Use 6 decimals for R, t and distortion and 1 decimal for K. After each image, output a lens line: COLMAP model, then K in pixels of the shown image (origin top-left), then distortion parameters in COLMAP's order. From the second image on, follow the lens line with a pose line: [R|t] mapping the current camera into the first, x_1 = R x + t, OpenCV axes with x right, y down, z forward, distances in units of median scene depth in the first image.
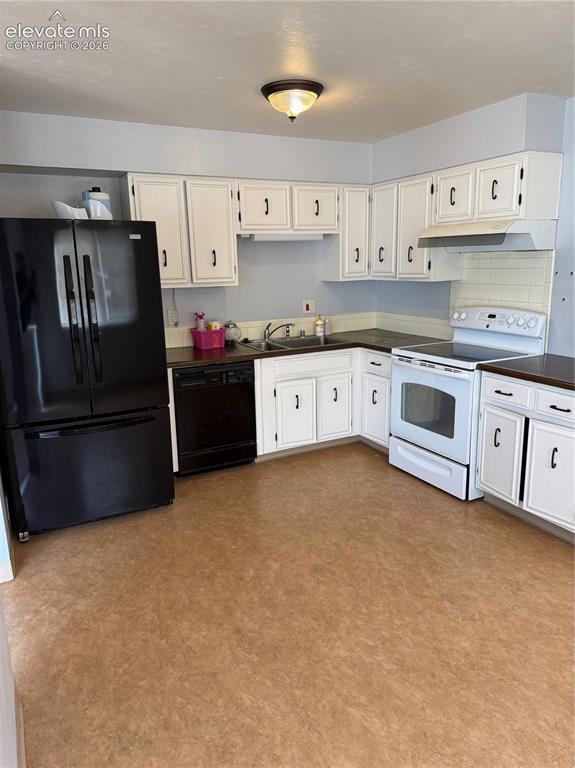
lens RADIAL K [[533.0, 0, 287.3], [0, 533.0, 398.4], [0, 0, 1]] dist [0.032066, -0.047430]
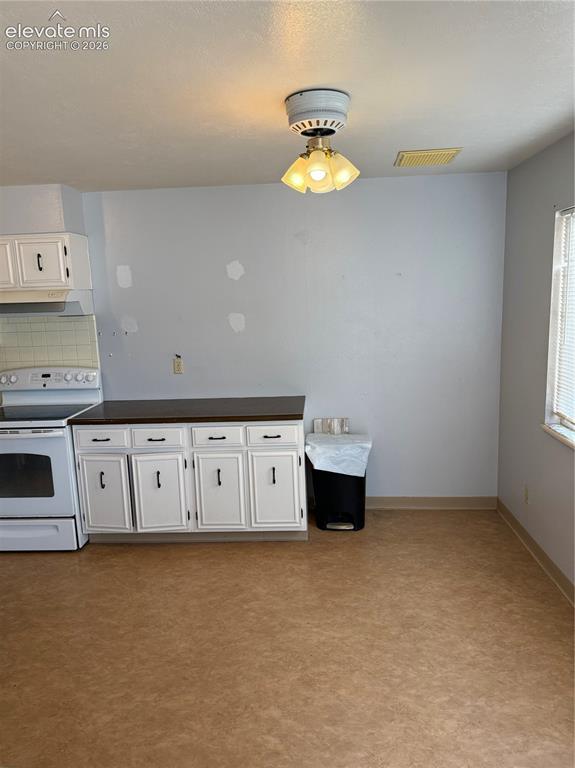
lens RADIAL K [[533.0, 0, 287.3], [0, 533.0, 398.4], [0, 0, 1]] dist [0.032066, -0.047430]
pose [[0.508501, -0.160024, 0.846061, -0.339221], [0.237098, 0.970617, 0.041081, -0.048212], [-0.827775, 0.179710, 0.531501, 0.055845]]
